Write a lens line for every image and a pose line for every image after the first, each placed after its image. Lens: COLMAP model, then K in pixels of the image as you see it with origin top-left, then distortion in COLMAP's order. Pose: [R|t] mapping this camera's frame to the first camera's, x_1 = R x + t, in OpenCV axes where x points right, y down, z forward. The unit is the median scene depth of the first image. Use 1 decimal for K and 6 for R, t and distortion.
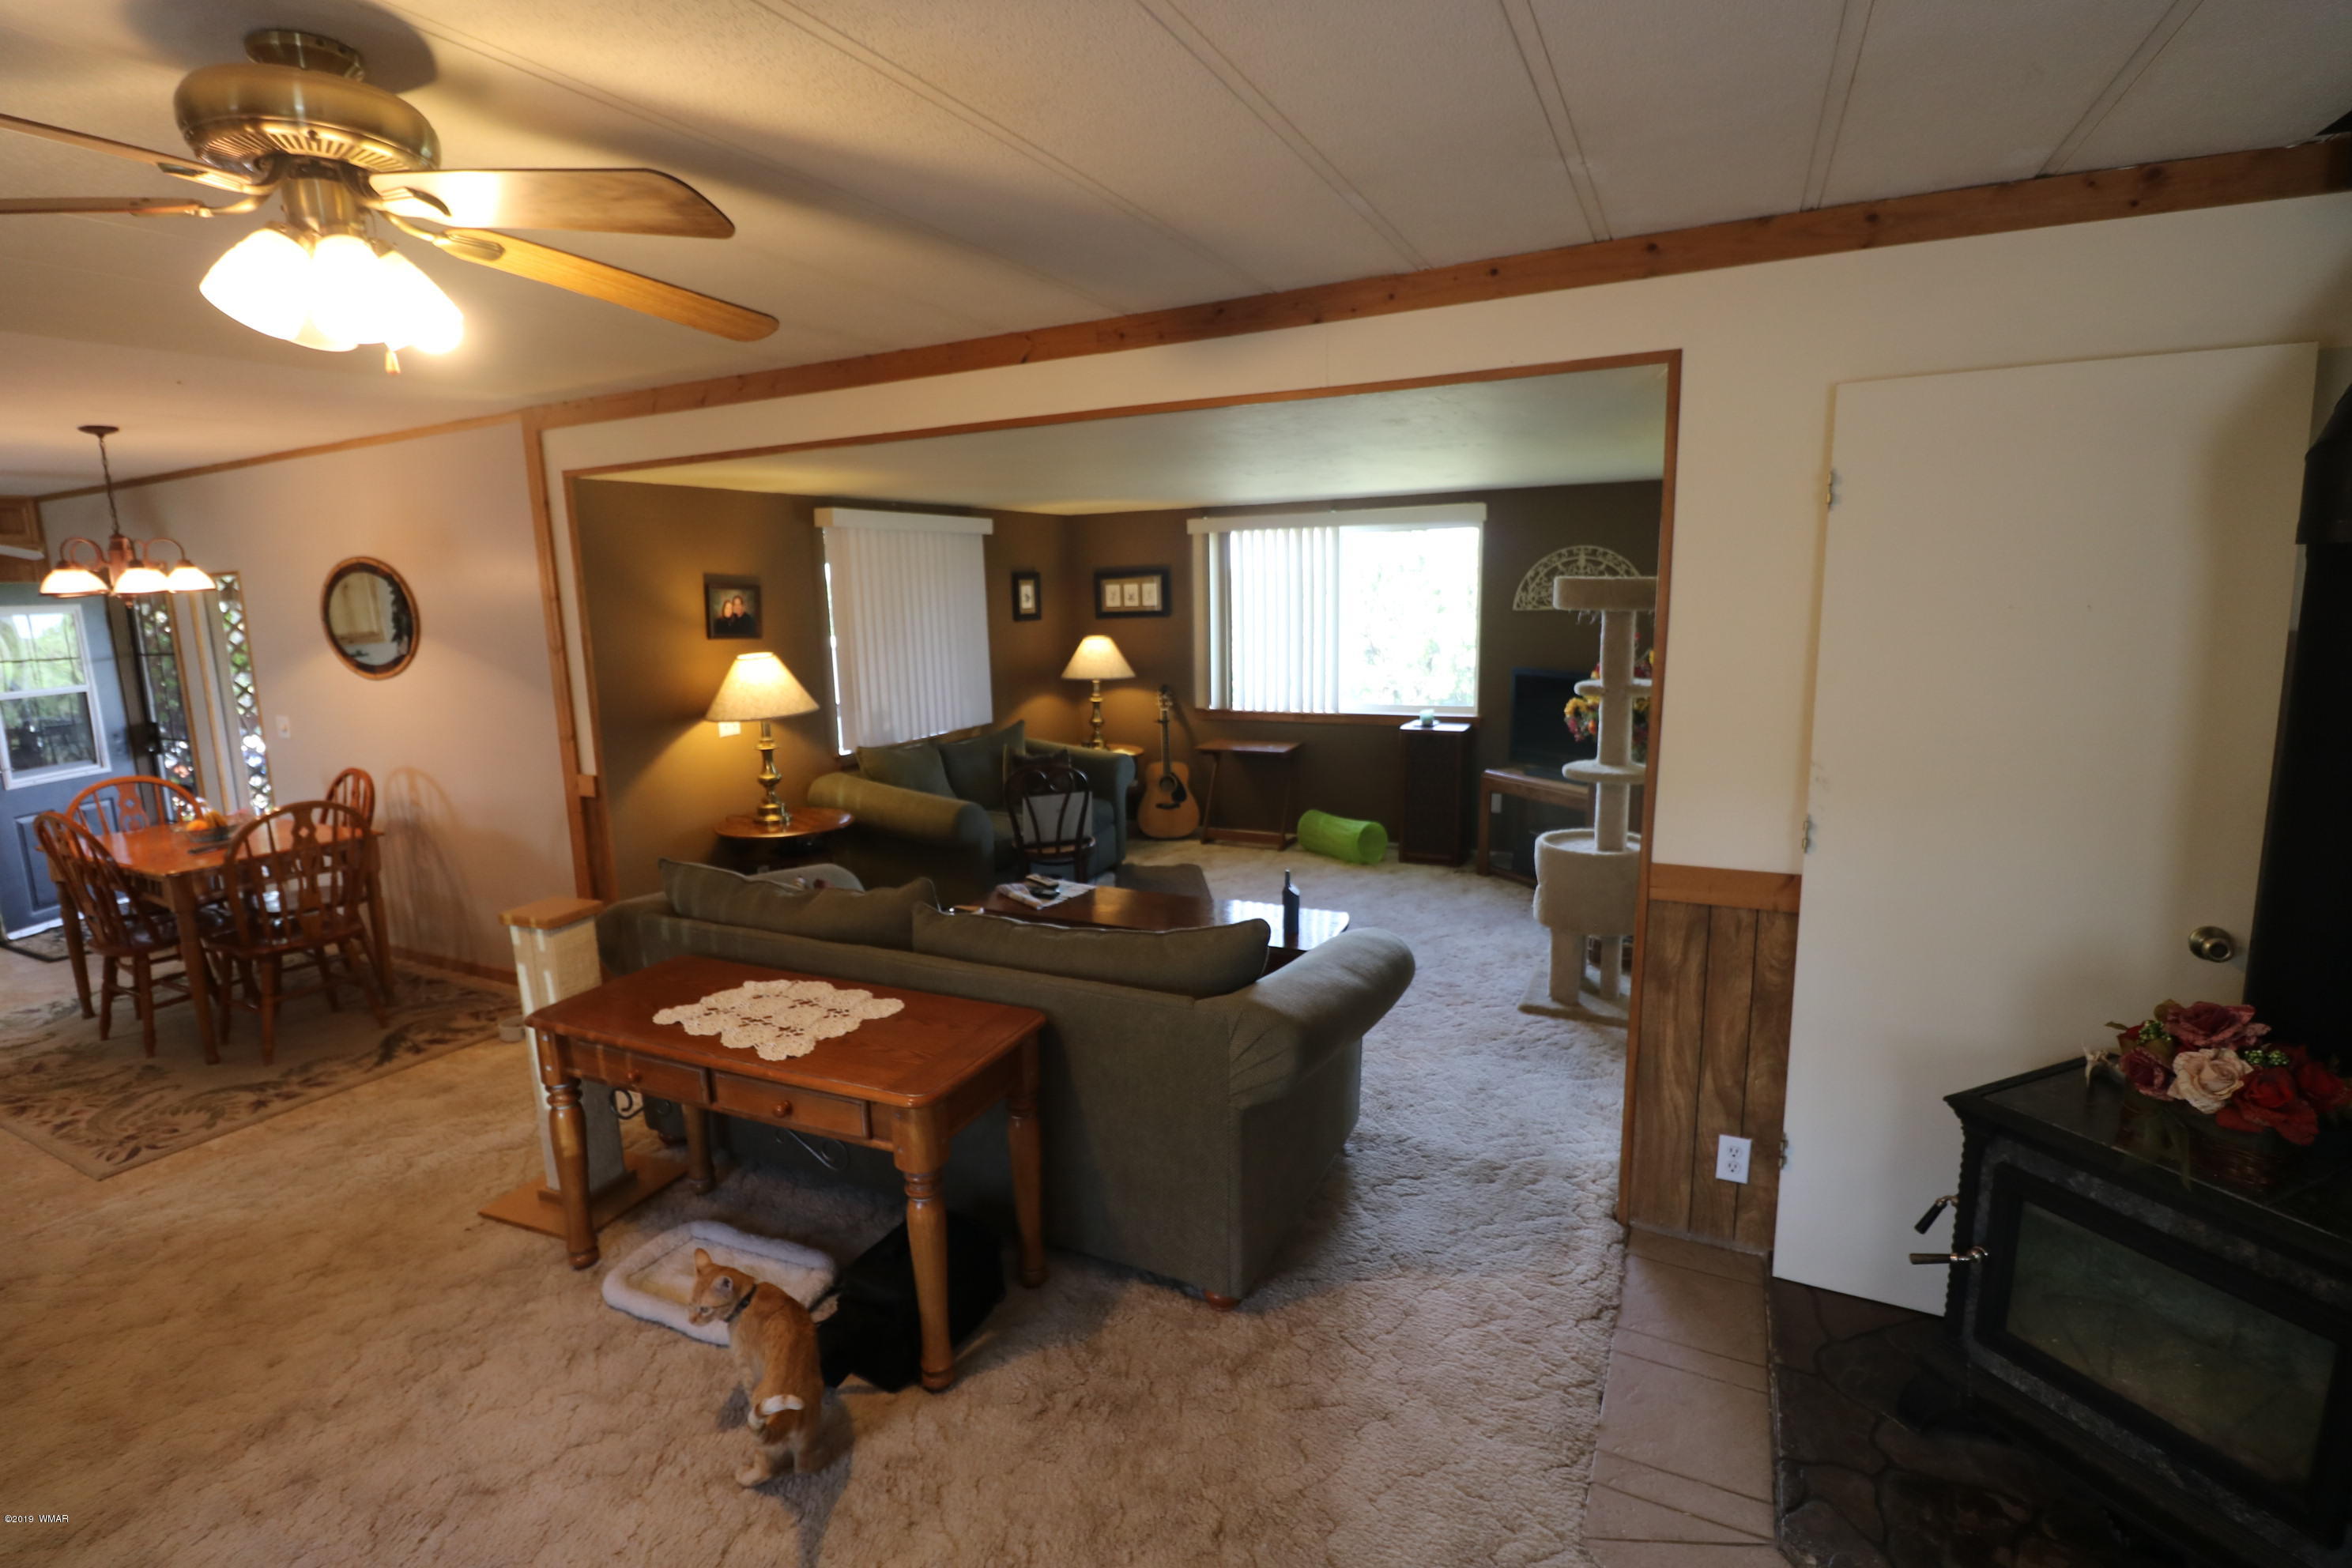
lens RADIAL K [[1093.0, 0, 1150.3], [0, 1093.0, 776.7], [0, 0, 1]] dist [0.000419, -0.011947]
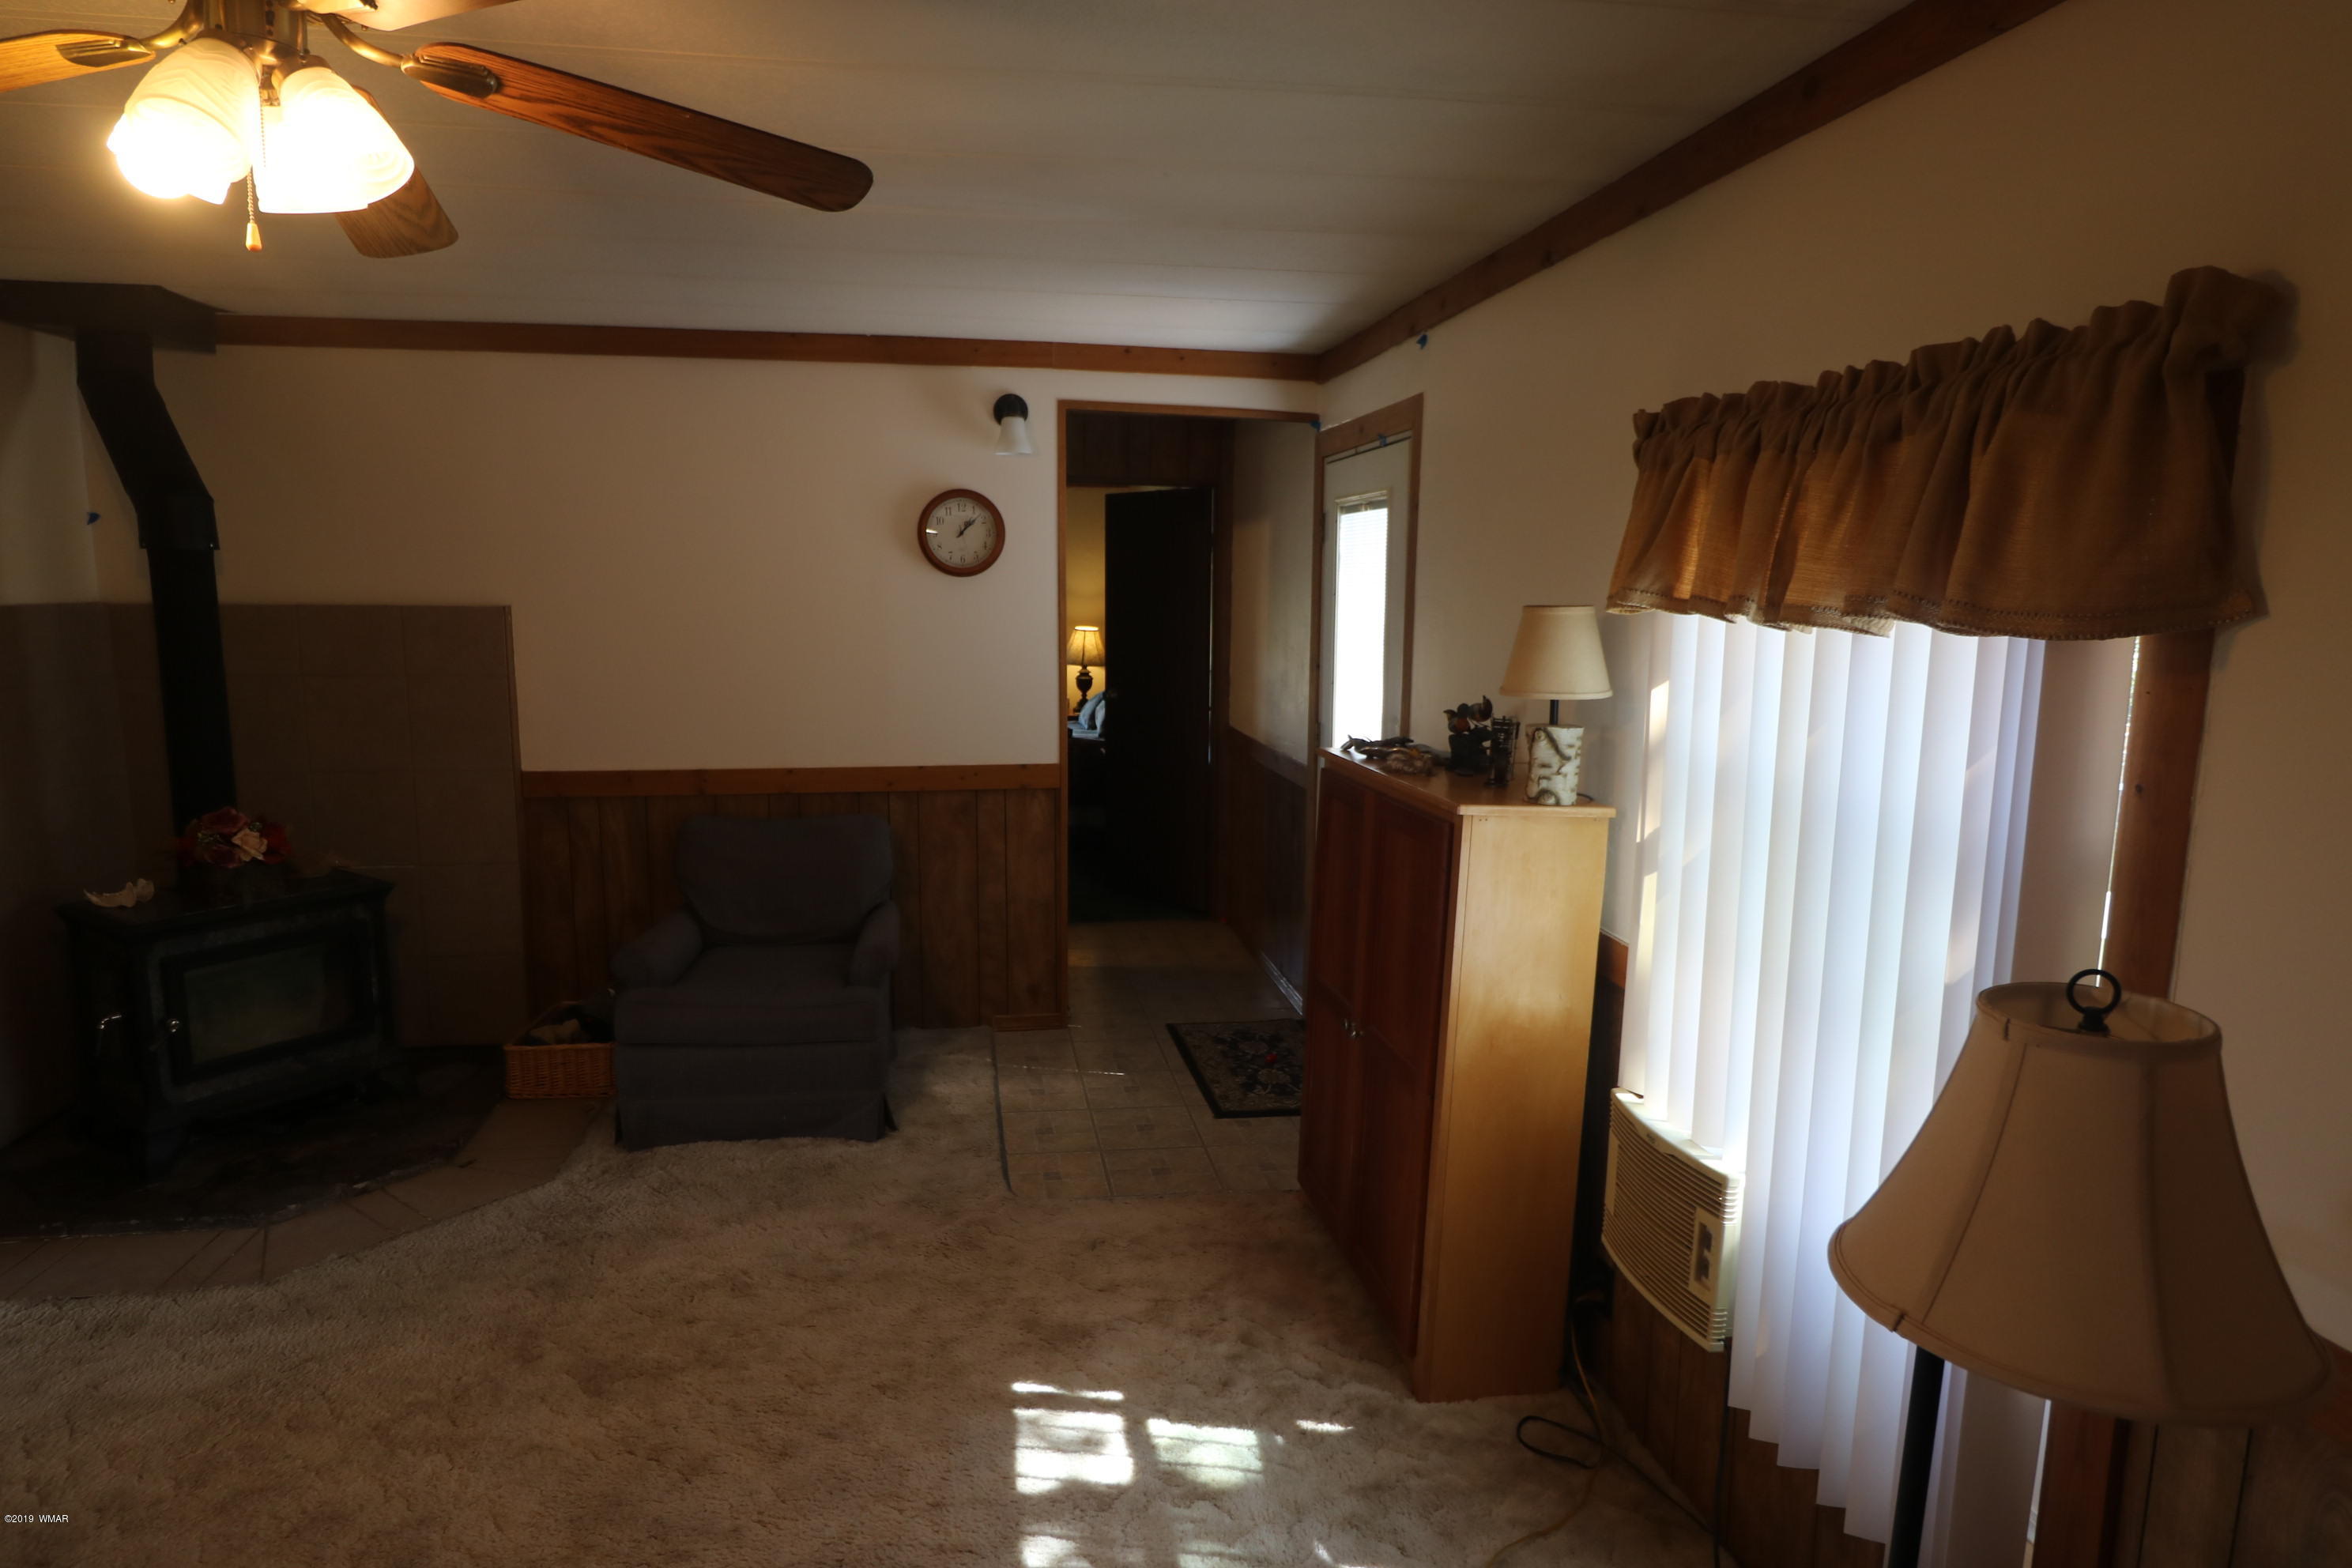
lens RADIAL K [[1345.1, 0, 1158.6], [0, 1345.1, 772.5], [0, 0, 1]] dist [0.008109, -0.013720]
pose [[-0.582649, -0.098231, 0.806766, -0.683280], [0.145750, 0.963946, 0.222630, -0.046527], [-0.799548, 0.247302, -0.547325, 0.398711]]
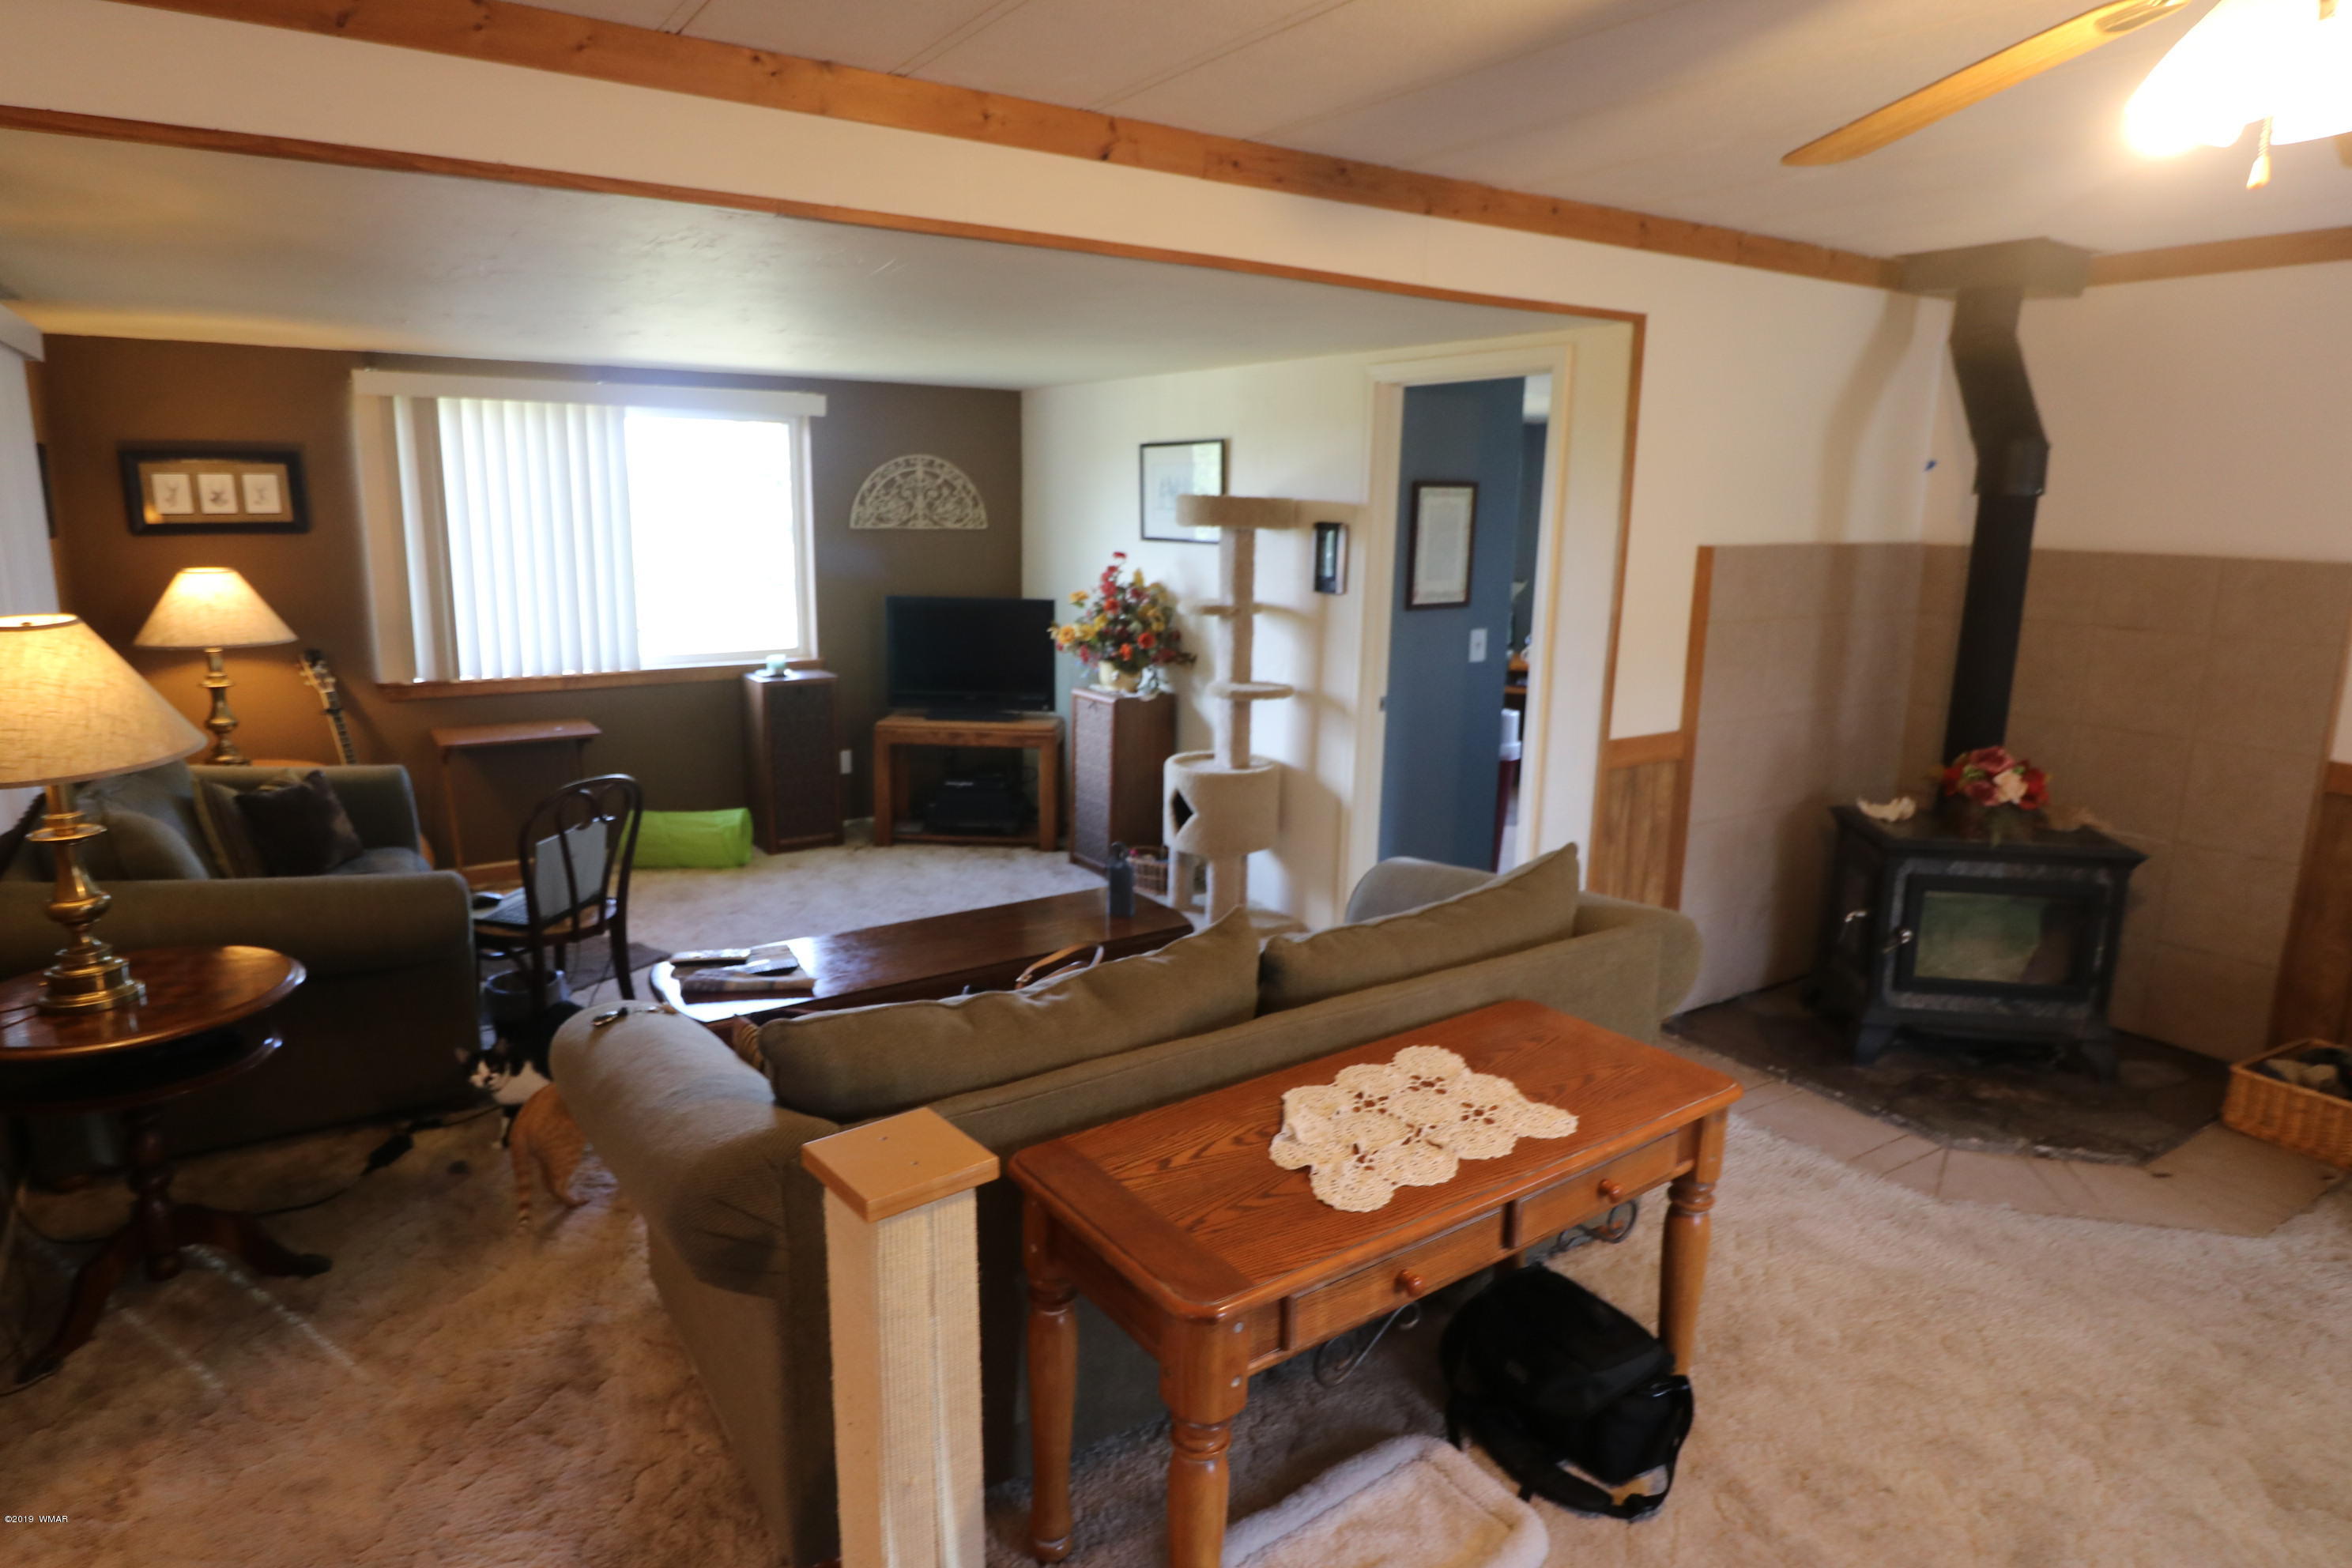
lens RADIAL K [[1345.1, 0, 1158.6], [0, 1345.1, 773.3], [0, 0, 1]] dist [0.008109, -0.013720]
pose [[0.498399, -0.145213, 0.854700, -0.683455], [0.122535, 0.987774, 0.096369, -0.057392], [-0.858245, 0.056700, 0.510099, 0.433173]]
